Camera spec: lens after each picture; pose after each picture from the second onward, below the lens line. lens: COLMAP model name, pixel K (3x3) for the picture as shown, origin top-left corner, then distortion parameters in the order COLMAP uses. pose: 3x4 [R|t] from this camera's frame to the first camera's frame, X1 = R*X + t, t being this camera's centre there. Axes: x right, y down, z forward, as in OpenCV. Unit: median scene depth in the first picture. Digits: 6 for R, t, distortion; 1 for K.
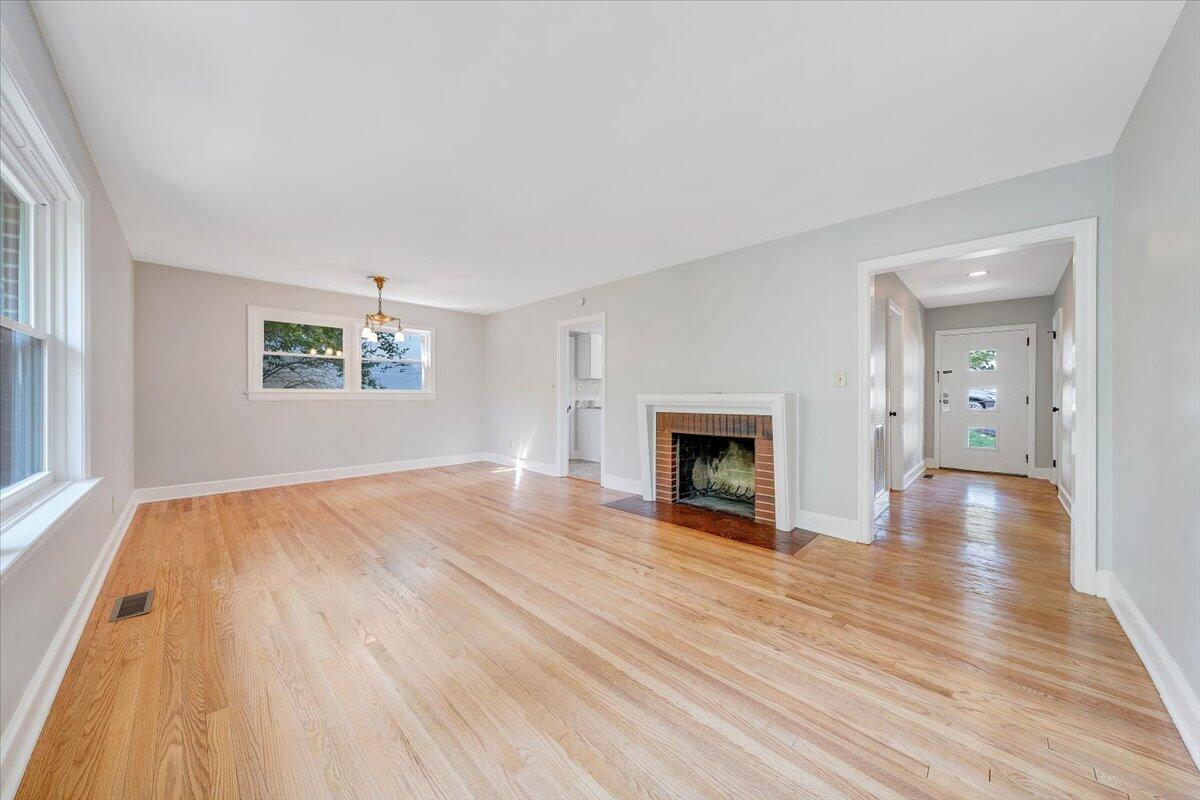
lens RADIAL K [[407.9, 0, 596.5], [0, 407.9, 397.6], [0, 0, 1]] dist [-0.001696, 0.000128]
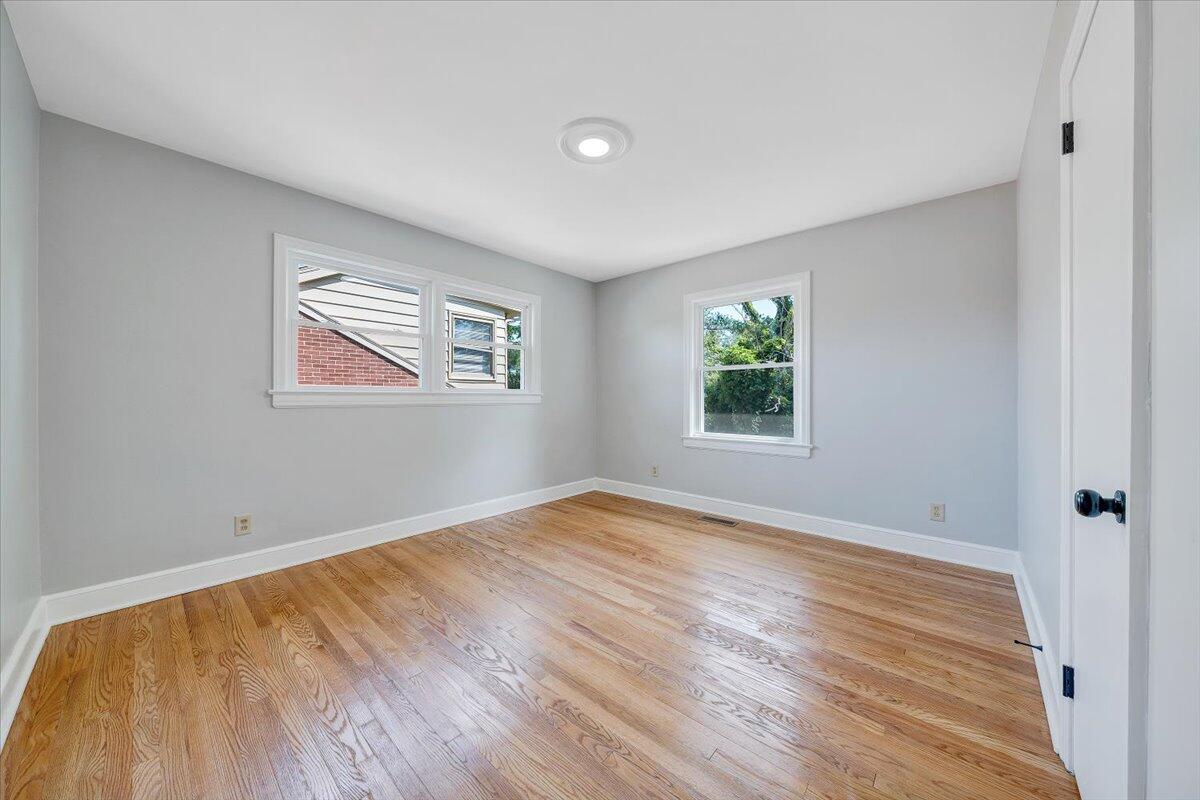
lens RADIAL K [[407.9, 0, 591.7], [0, 407.9, 397.5], [0, 0, 1]] dist [-0.001696, 0.000128]
pose [[0.998936, -0.005319, 0.045800, -0.498247], [0.005820, 0.999925, -0.010810, 0.002544], [-0.045739, 0.011065, 0.998892, 0.477719]]
